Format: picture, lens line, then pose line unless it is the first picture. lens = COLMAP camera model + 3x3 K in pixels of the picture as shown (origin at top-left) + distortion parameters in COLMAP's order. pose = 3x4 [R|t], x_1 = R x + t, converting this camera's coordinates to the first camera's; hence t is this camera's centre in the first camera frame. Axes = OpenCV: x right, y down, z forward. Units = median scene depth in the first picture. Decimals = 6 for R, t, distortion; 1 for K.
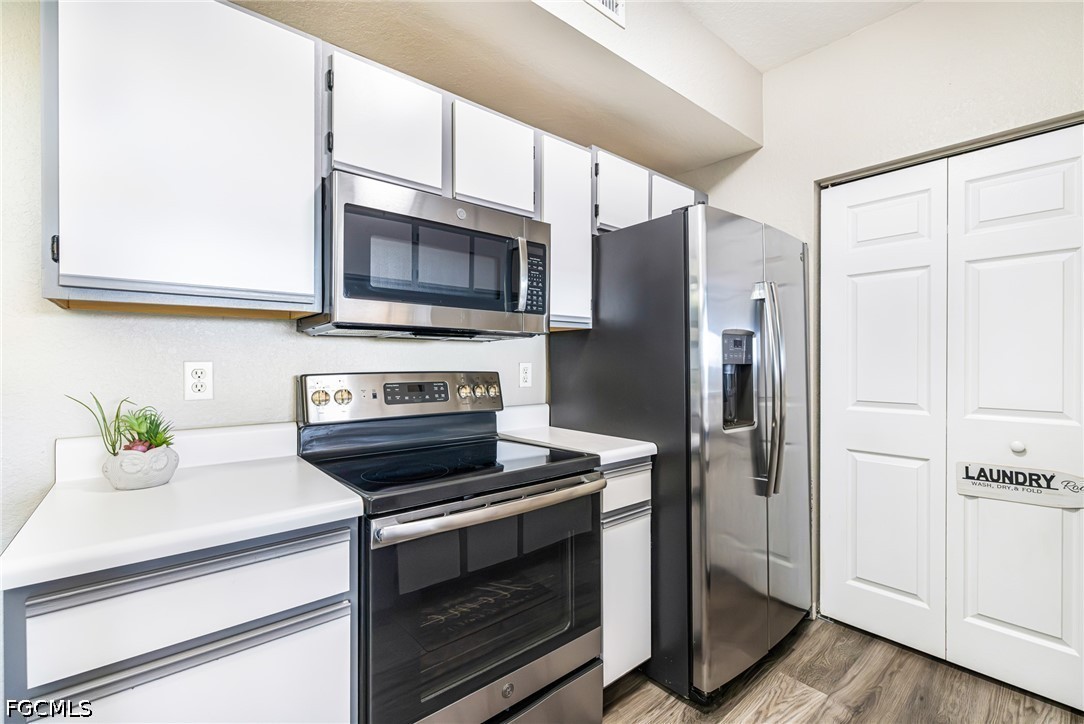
lens RADIAL K [[469.4, 0, 546.9], [0, 469.4, 360.9], [0, 0, 1]] dist [0.001996, 0.000135]
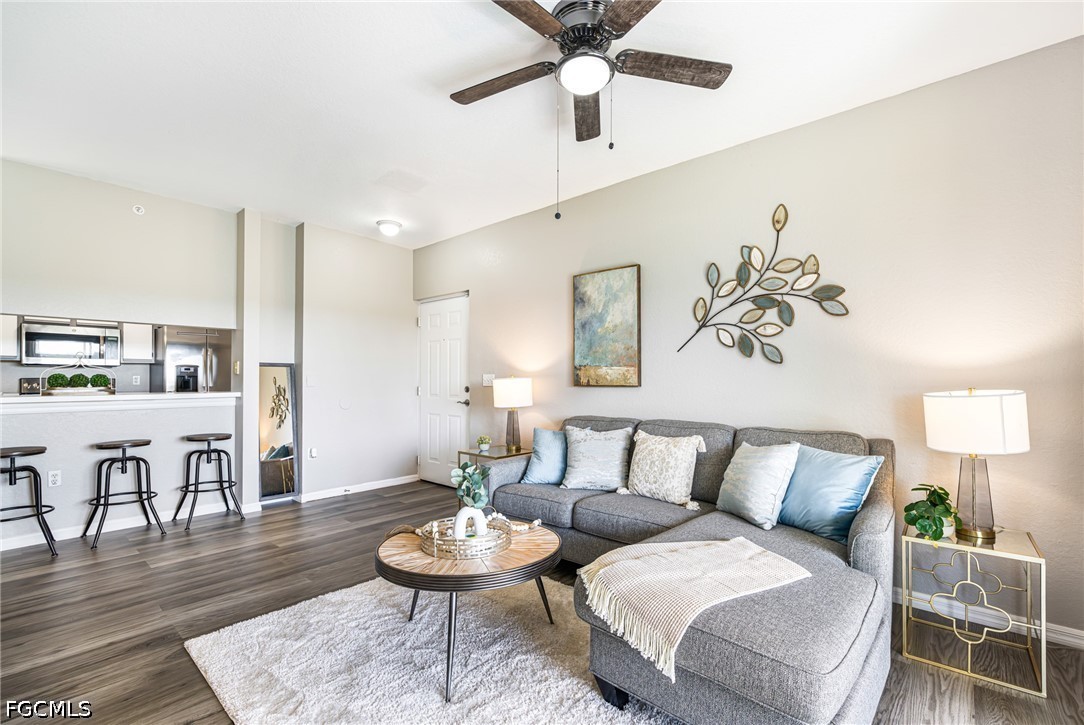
lens RADIAL K [[480.4, 0, 538.1], [0, 480.4, 377.2], [0, 0, 1]] dist [0.000620, -0.000036]
pose [[0.992442, 0.002594, 0.122686, 2.275779], [-0.001989, 0.999985, -0.005048, 0.027545], [-0.122697, 0.004765, 0.992433, -2.383016]]
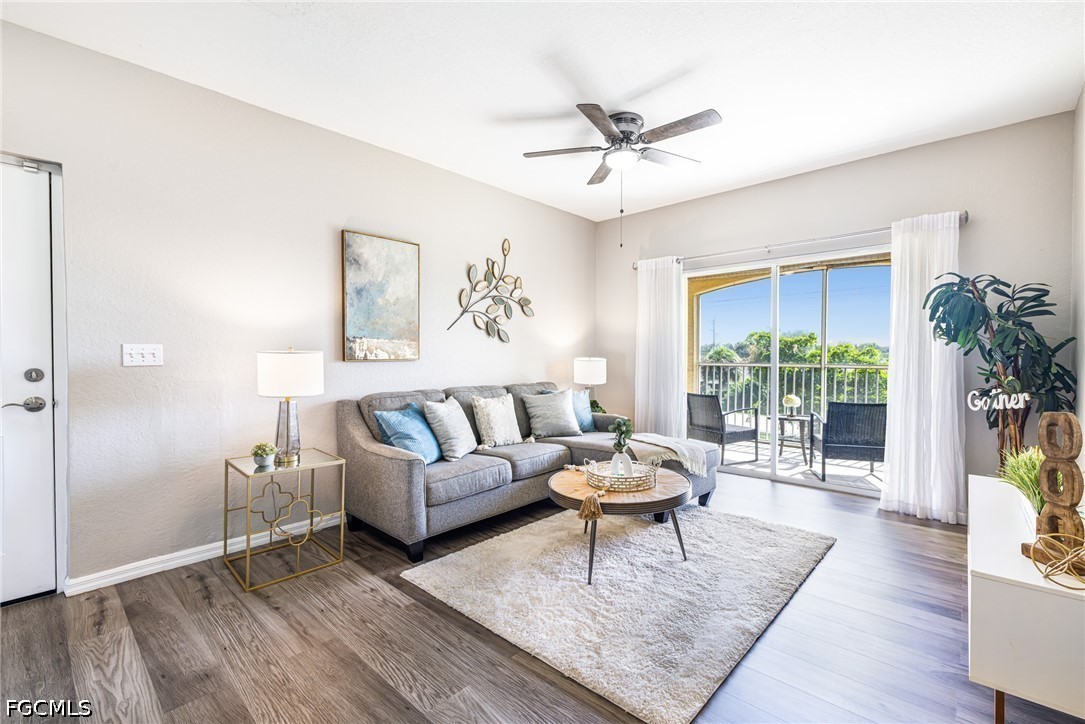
lens RADIAL K [[476.3, 0, 542.5], [0, 476.3, 362.0], [0, 0, 1]] dist [-0.000836, -0.000136]
pose [[-0.117282, -0.020537, 0.992886, 0.780542], [-0.001897, 0.999789, 0.020456, 0.020926], [-0.993097, 0.000515, -0.117296, -0.752071]]
